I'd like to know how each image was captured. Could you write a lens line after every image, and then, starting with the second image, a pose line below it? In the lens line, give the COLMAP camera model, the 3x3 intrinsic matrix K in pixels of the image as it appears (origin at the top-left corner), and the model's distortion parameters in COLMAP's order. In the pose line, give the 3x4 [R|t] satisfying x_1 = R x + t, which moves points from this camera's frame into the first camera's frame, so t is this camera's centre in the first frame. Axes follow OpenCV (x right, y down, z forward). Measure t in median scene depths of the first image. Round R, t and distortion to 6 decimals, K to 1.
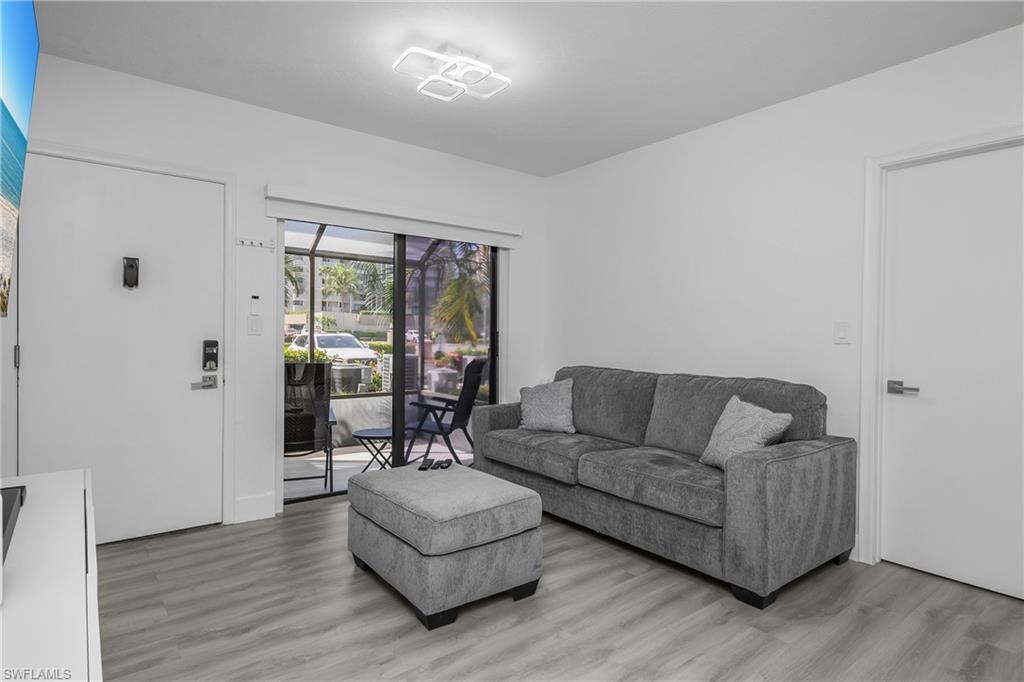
lens RADIAL K [[539.2, 0, 512.0], [0, 539.2, 341.0], [0, 0, 1]] dist [0.001413, -0.000506]
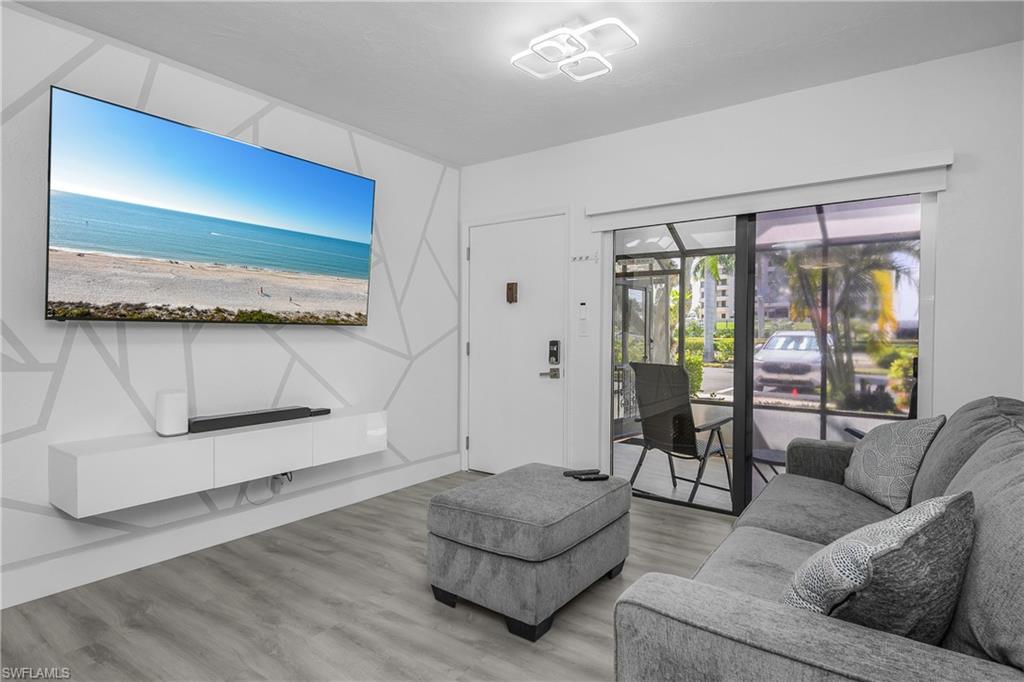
lens RADIAL K [[539.2, 0, 512.0], [0, 539.2, 341.0], [0, 0, 1]] dist [0.001413, -0.000506]
pose [[0.277604, 0.006227, -0.960675, 0.644452], [-0.013780, 0.999902, 0.002499, -0.001183], [0.960597, 0.012544, 0.277663, 0.562519]]
